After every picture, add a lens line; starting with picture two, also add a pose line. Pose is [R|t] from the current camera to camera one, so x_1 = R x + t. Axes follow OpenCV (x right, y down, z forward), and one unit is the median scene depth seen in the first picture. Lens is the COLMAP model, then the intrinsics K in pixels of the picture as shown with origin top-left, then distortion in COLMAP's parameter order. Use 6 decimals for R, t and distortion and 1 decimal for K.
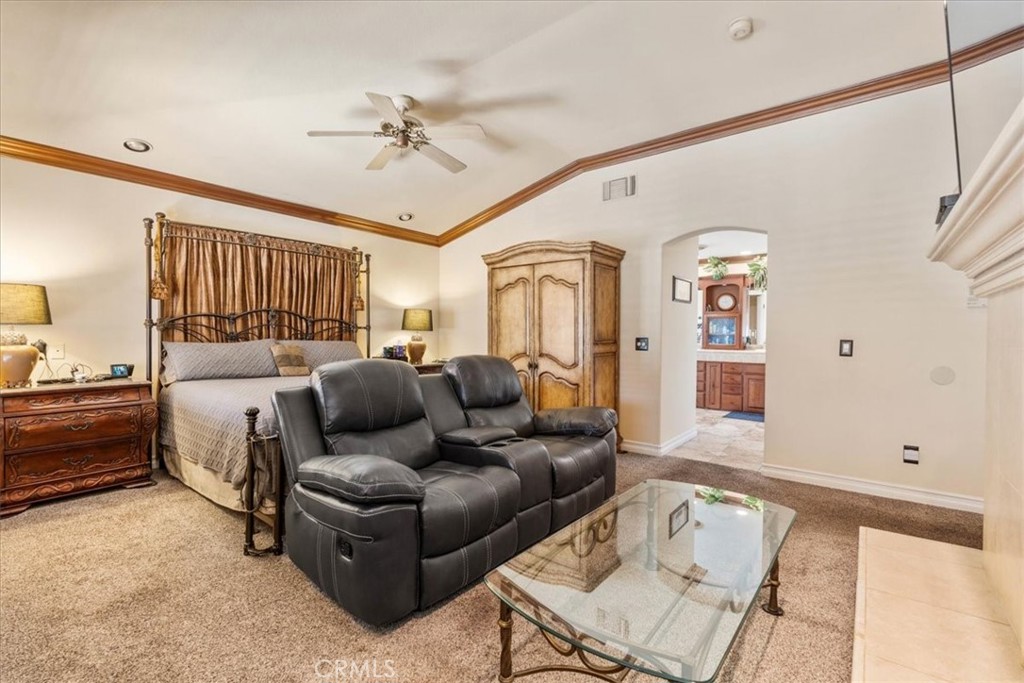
lens RADIAL K [[447.6, 0, 517.2], [0, 447.6, 335.1], [0, 0, 1]] dist [-0.000865, 0.000475]
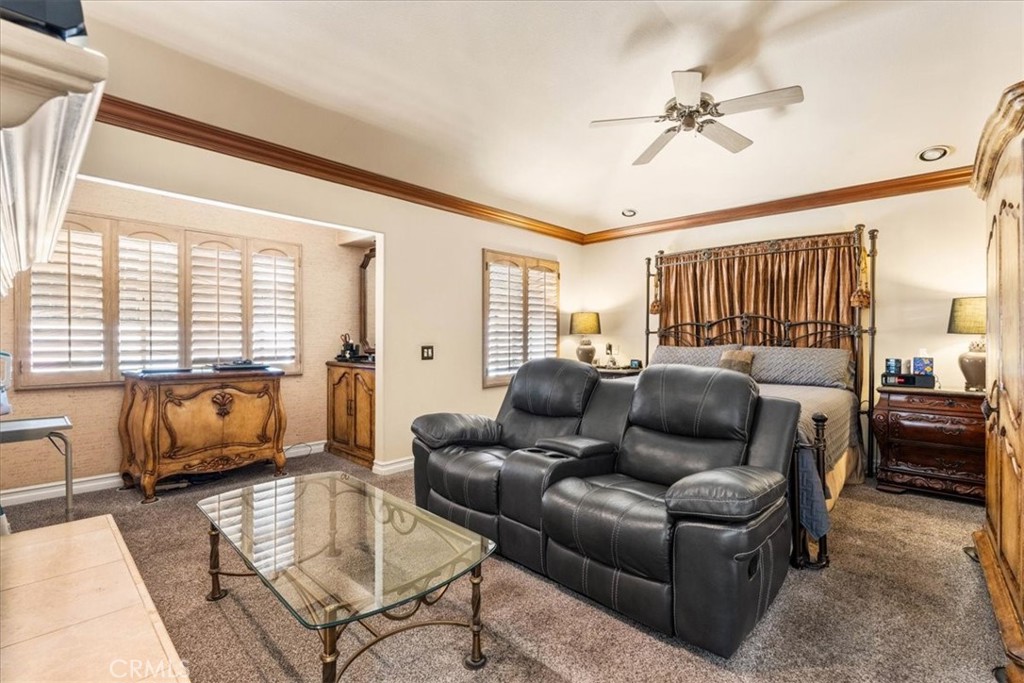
lens RADIAL K [[447.6, 0, 518.3], [0, 447.6, 341.5], [0, 0, 1]] dist [-0.000865, 0.000475]
pose [[-0.068853, 0.001327, -0.997626, 0.515345], [-0.006269, 0.999979, 0.001762, 0.003391], [0.997607, 0.006375, -0.068843, 0.565991]]
